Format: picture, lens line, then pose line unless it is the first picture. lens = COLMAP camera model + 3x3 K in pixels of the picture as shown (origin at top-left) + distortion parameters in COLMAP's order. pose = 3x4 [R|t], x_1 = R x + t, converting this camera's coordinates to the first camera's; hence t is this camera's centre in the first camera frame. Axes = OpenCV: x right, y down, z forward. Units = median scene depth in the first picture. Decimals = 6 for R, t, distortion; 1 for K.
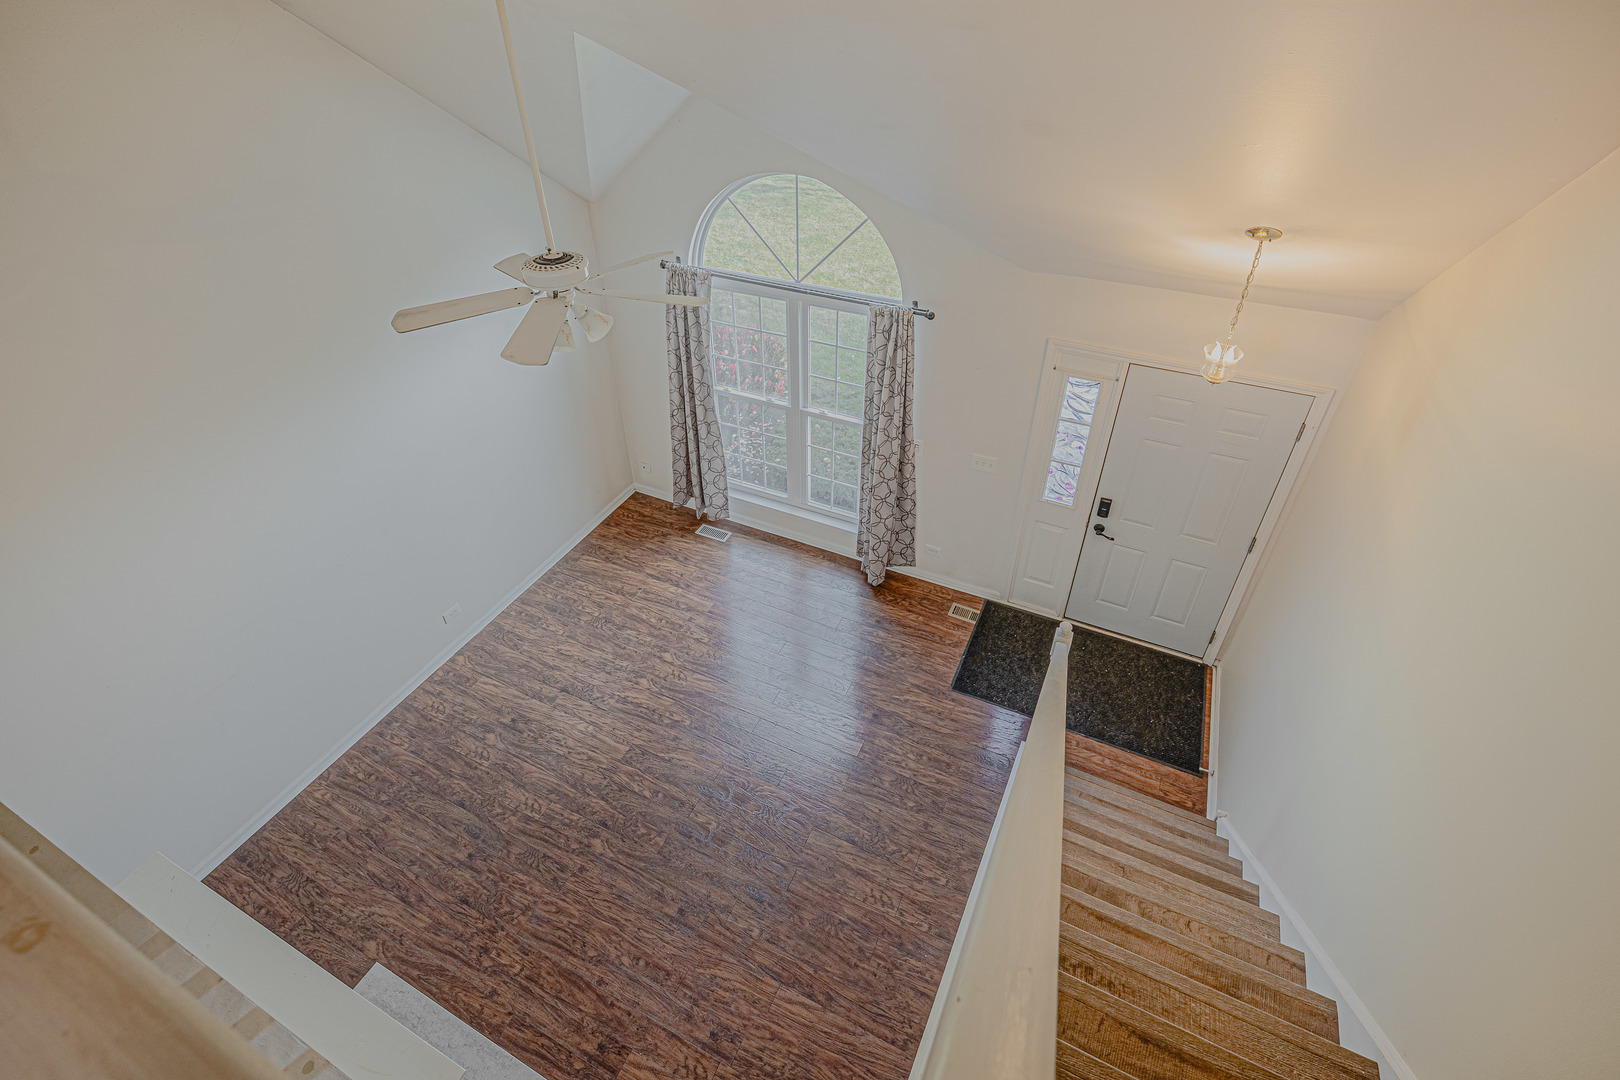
lens RADIAL K [[754.9, 0, 815.6], [0, 754.9, 458.5], [0, 0, 1]] dist [-0.000042, 0.000294]
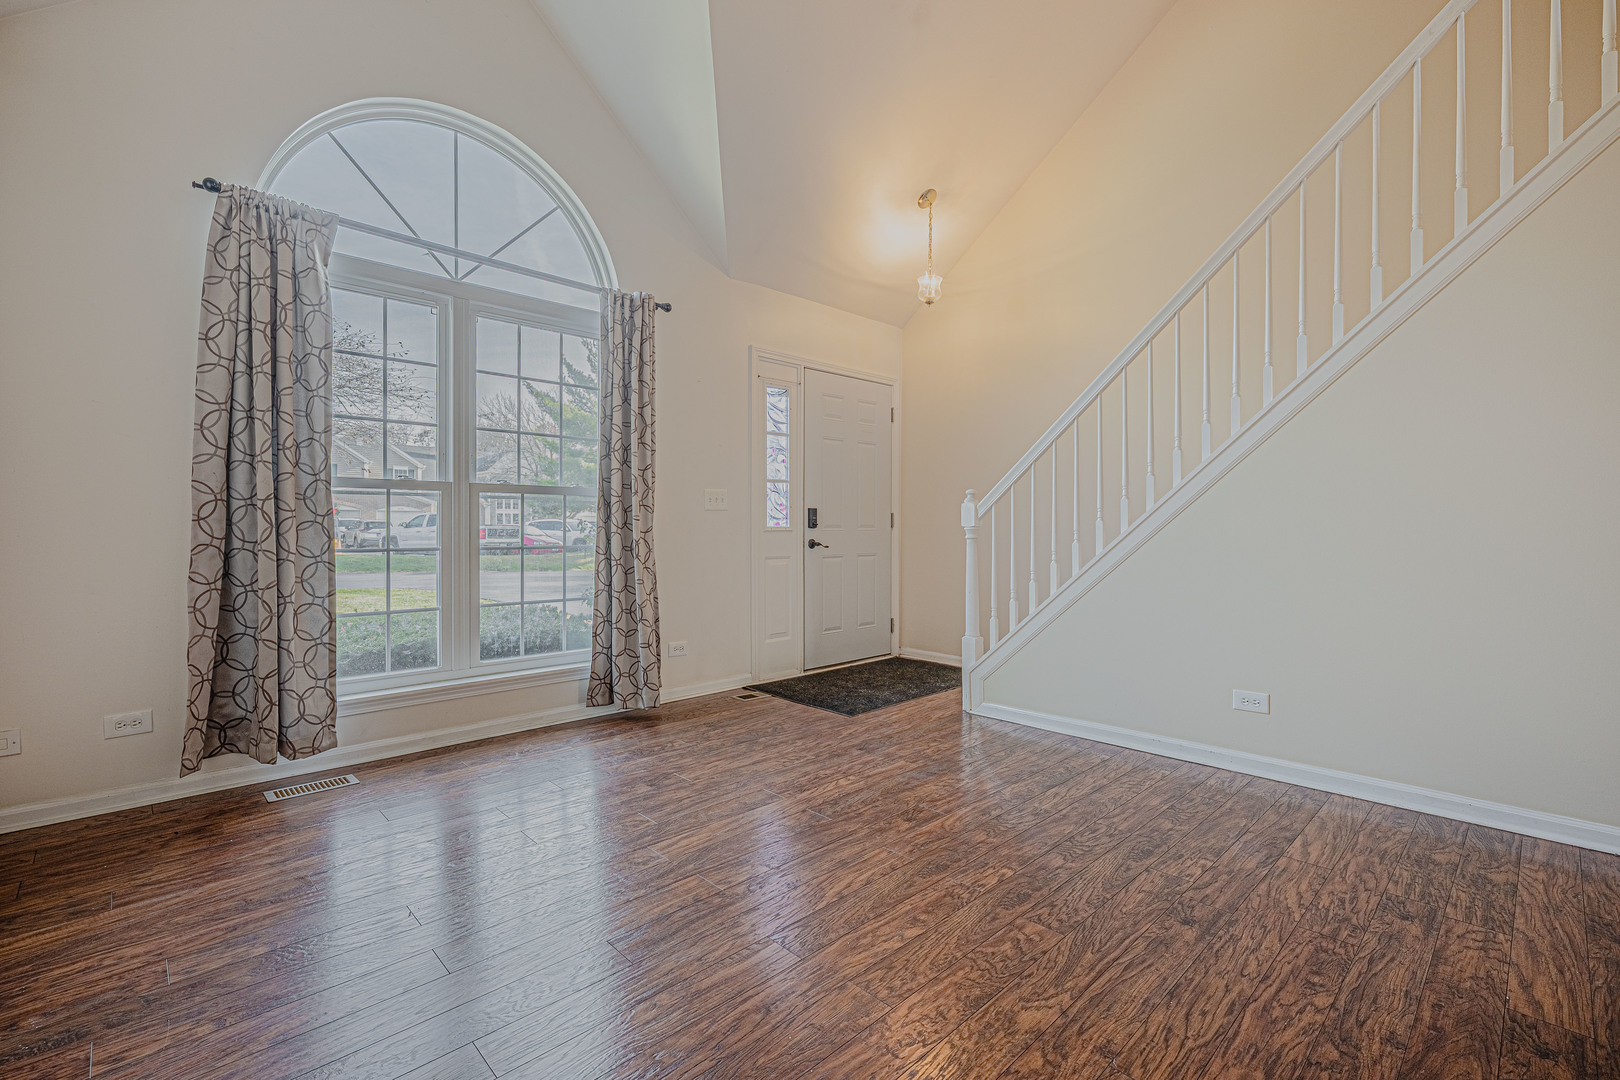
lens RADIAL K [[714.1, 0, 807.2], [0, 714.1, 536.6], [0, 0, 1]] dist [-0.004311, -0.000165]
pose [[0.355917, -0.013246, 0.934424, -0.576716], [0.521854, 0.832292, -0.186973, 0.280468], [-0.775236, 0.554180, 0.303140, 0.743940]]
